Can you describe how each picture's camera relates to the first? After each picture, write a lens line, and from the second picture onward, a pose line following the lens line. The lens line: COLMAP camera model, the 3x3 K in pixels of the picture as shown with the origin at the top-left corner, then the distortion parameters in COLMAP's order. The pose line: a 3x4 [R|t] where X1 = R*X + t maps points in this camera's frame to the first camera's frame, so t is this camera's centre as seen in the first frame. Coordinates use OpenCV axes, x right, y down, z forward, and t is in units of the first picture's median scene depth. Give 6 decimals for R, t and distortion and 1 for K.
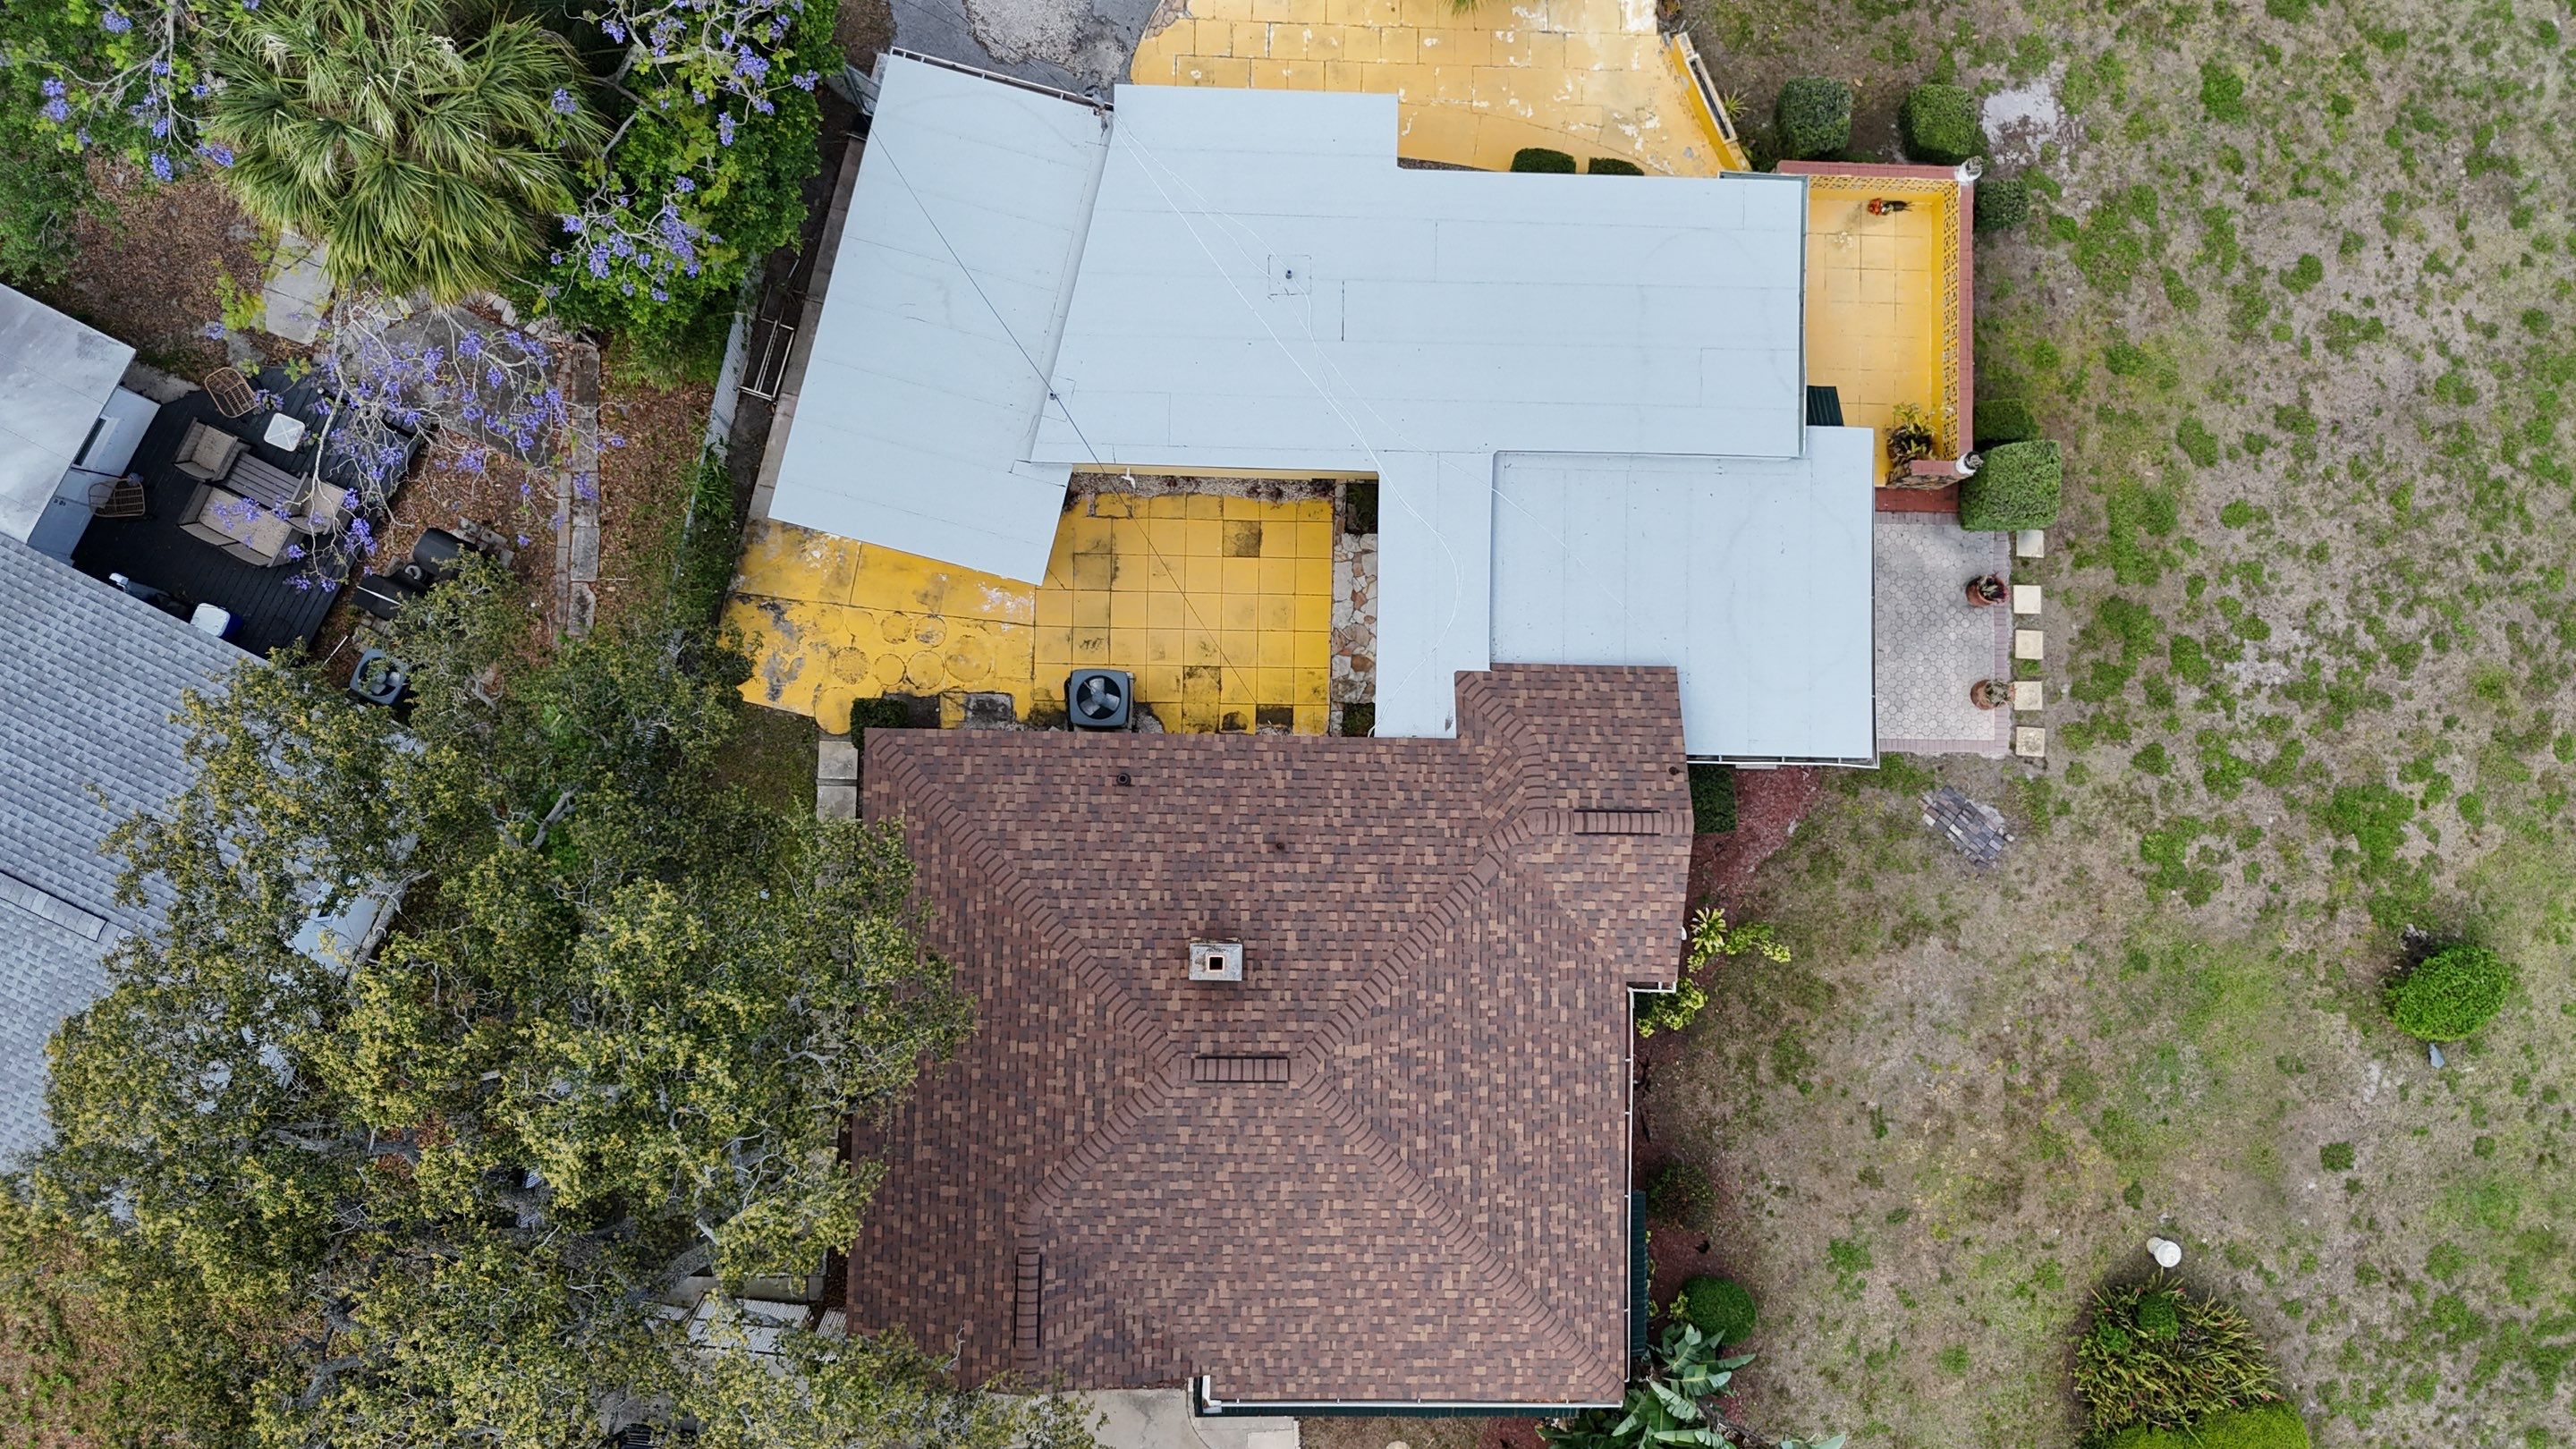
lens RADIAL K [[1893.4, 0, 1285.0], [0, 1893.4, 726.7], [0, 0, 1]] dist [0.078734, -0.069368]
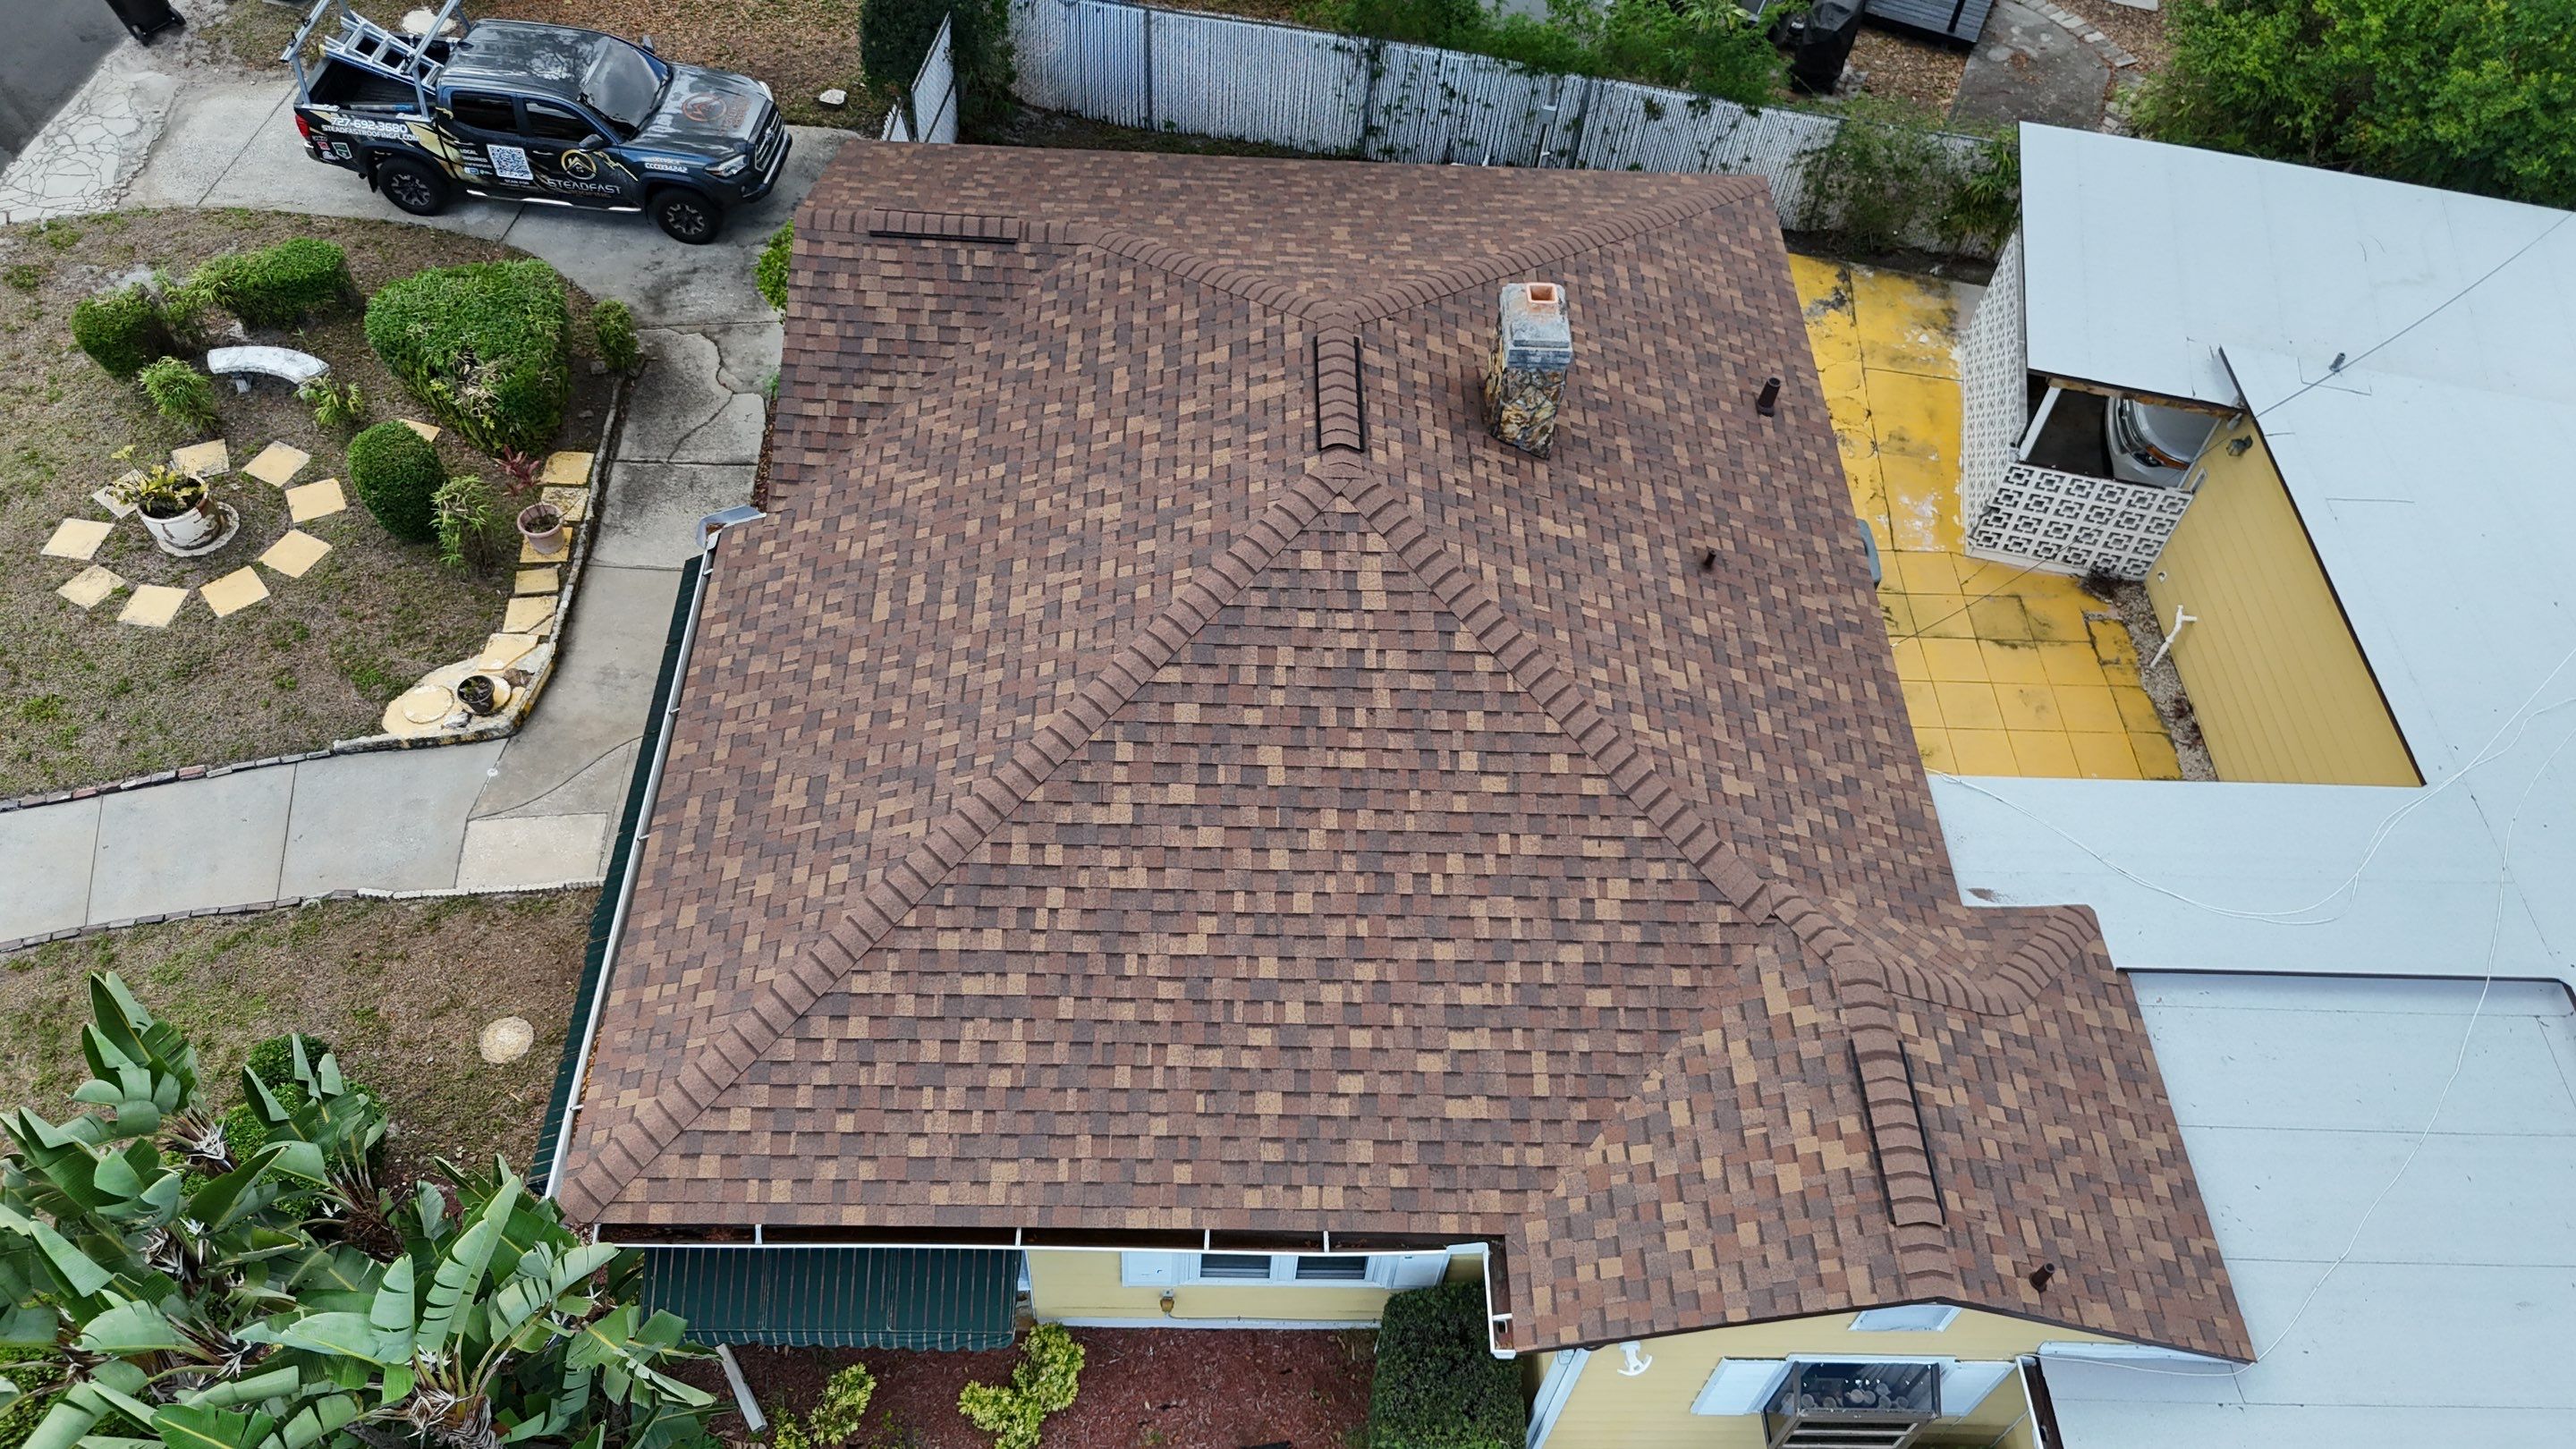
lens RADIAL K [[1893.4, 0, 1288.4], [0, 1893.4, 713.2], [0, 0, 1]] dist [0.078734, -0.069368]
pose [[0.029488, 0.752089, -0.658402, 0.381417], [-0.999548, 0.018302, -0.023860, 0.194741], [-0.005895, 0.658808, 0.752288, 0.598371]]
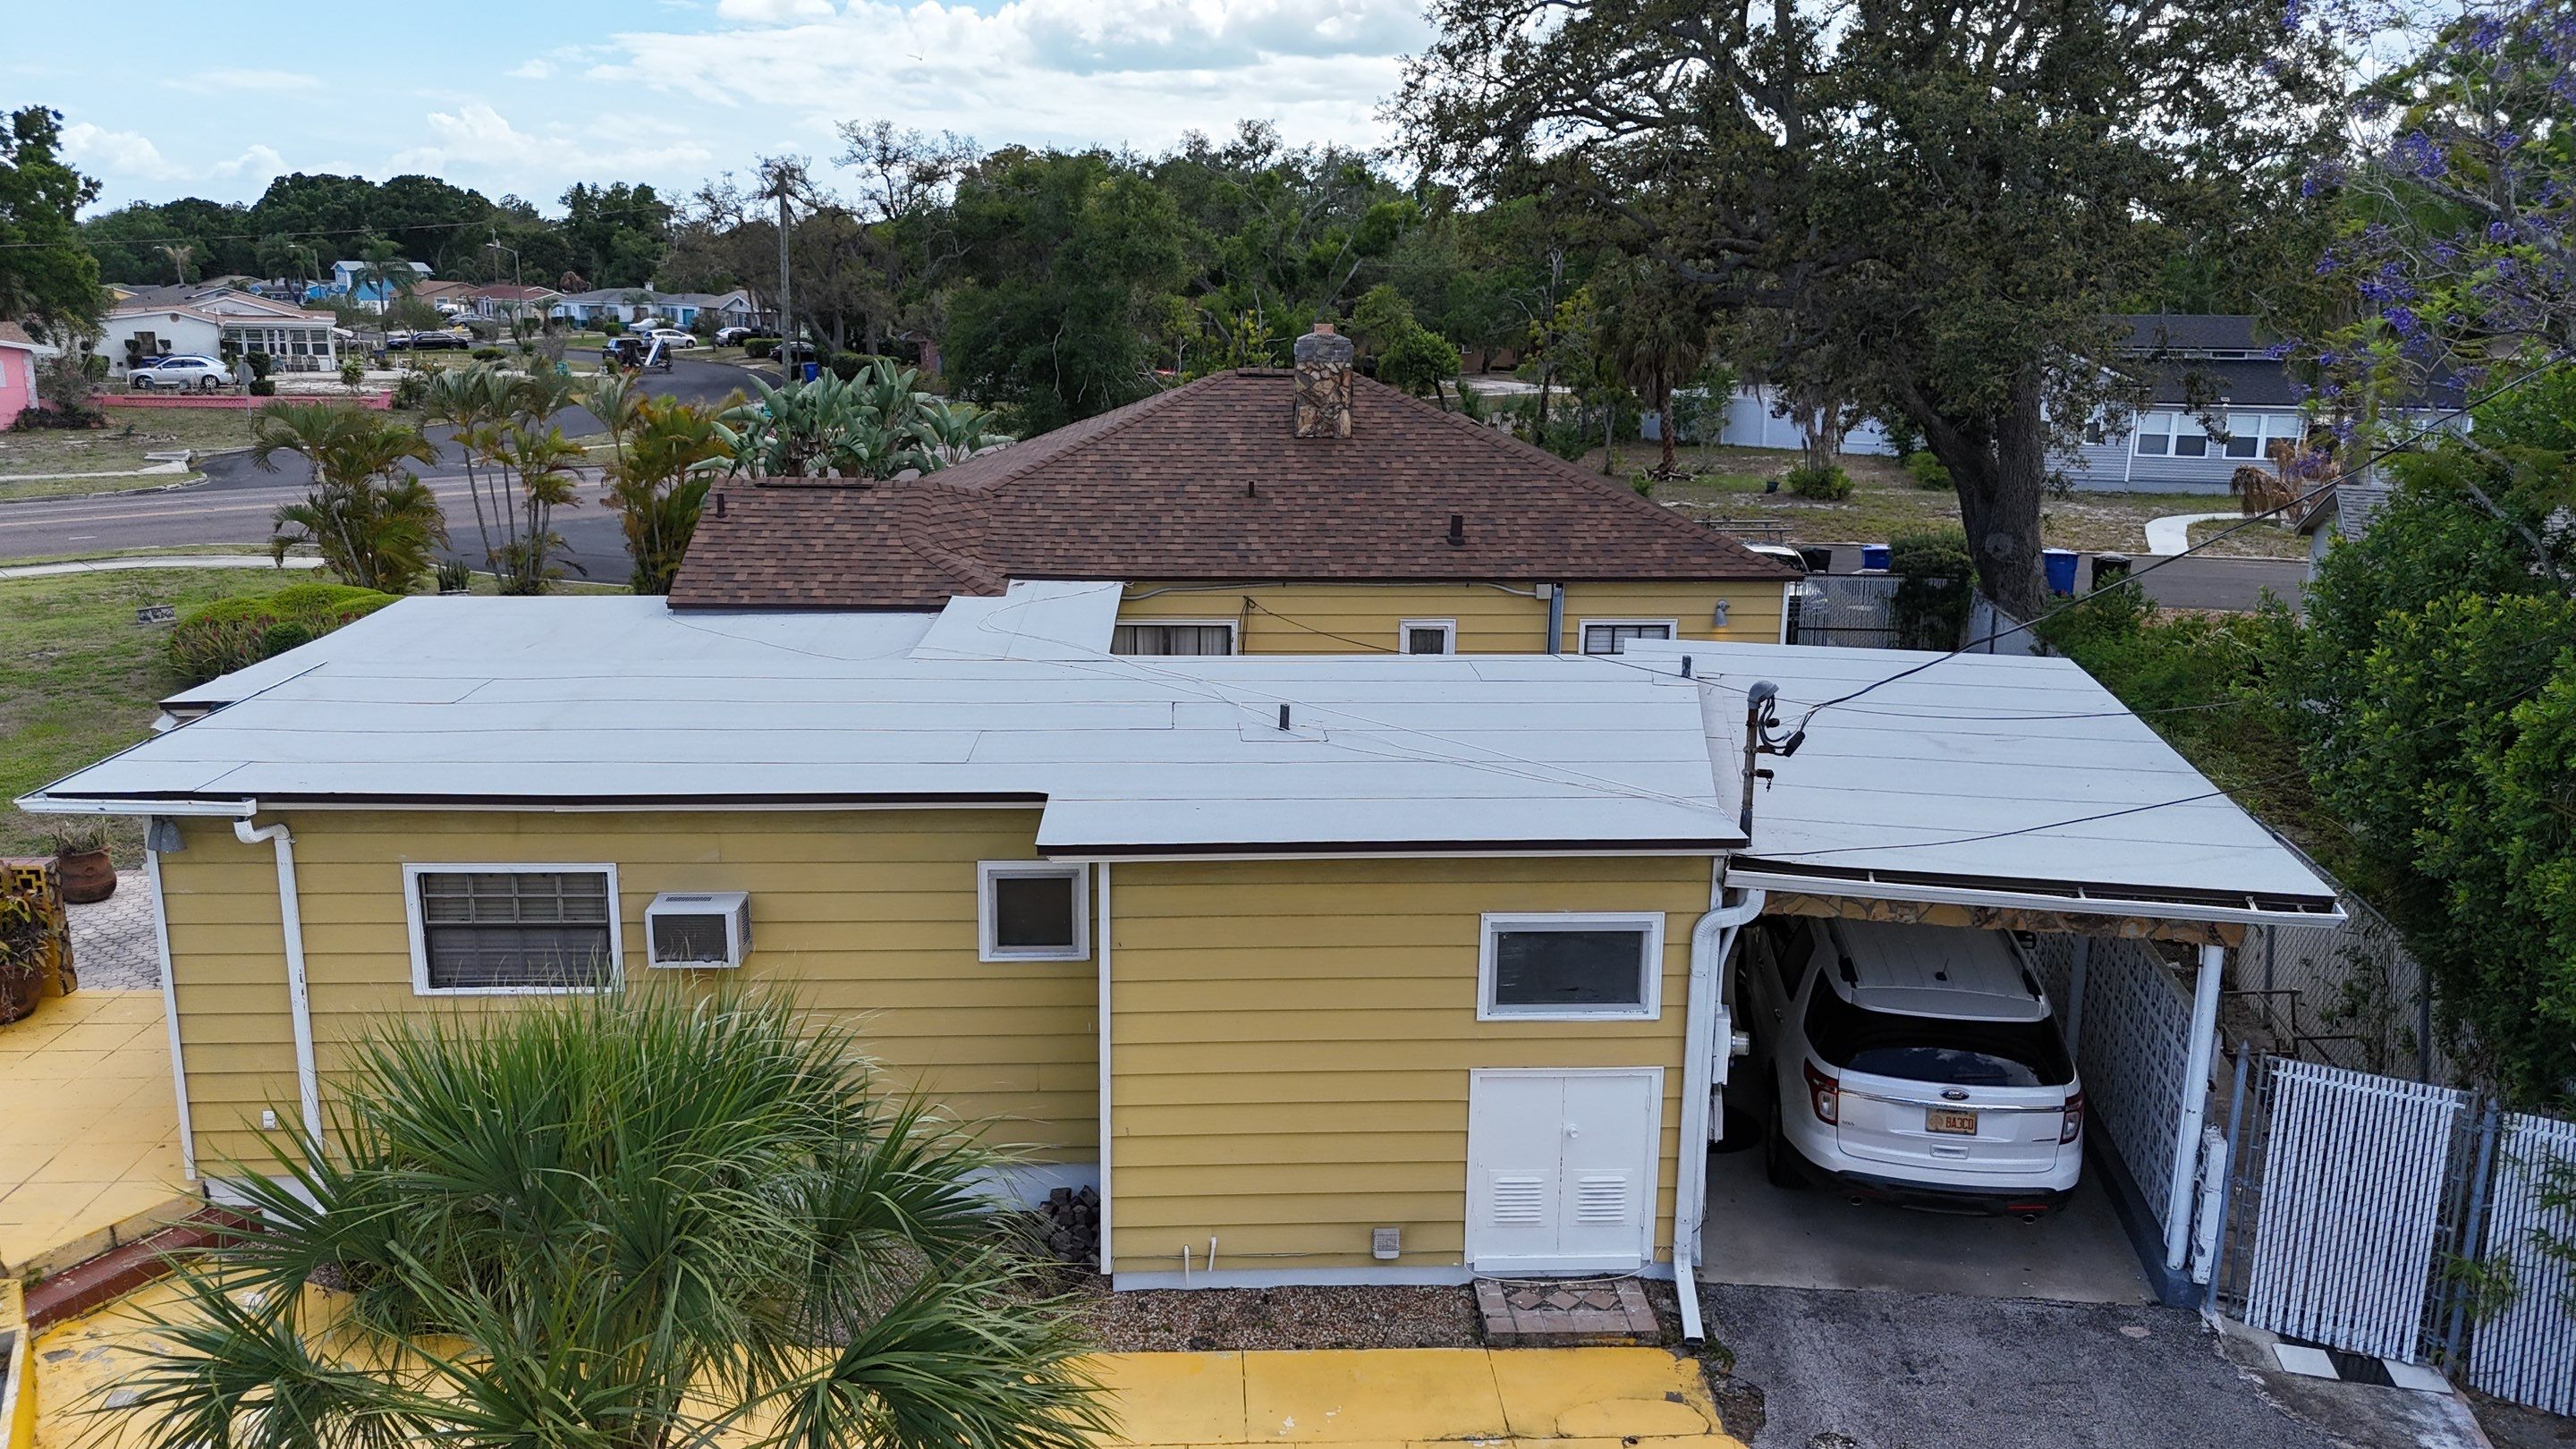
lens RADIAL K [[1893.4, 0, 1288.7], [0, 1893.4, 721.3], [0, 0, 1]] dist [0.078734, -0.069368]
pose [[-0.995472, -0.048601, -0.081688, 0.041687], [-0.071401, -0.184955, 0.980150, -0.730269], [-0.062745, 0.981545, 0.180647, 0.926184]]
